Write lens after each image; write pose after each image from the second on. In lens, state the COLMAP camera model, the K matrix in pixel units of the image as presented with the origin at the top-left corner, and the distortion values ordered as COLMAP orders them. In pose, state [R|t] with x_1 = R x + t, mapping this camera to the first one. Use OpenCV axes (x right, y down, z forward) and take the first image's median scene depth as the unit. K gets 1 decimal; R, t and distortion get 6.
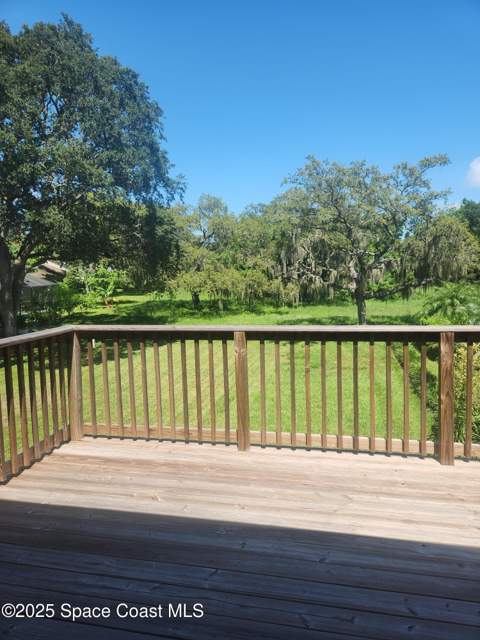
lens RADIAL K [[427.8, 0, 238.2], [0, 427.8, 320.4], [0, 0, 1]] dist [0.078776, -0.078321]
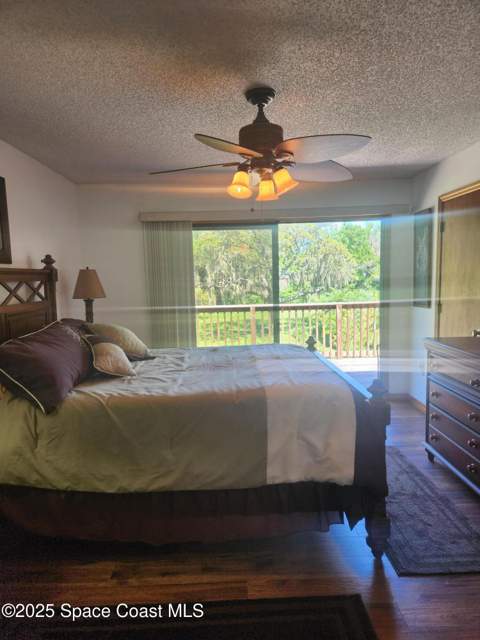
lens RADIAL K [[427.8, 0, 238.2], [0, 427.8, 320.4], [0, 0, 1]] dist [0.078776, -0.078321]
pose [[0.973574, -0.017509, 0.227701, -0.093956], [0.022612, 0.999548, -0.019822, 0.022282], [-0.227251, 0.024447, 0.973529, -0.184757]]
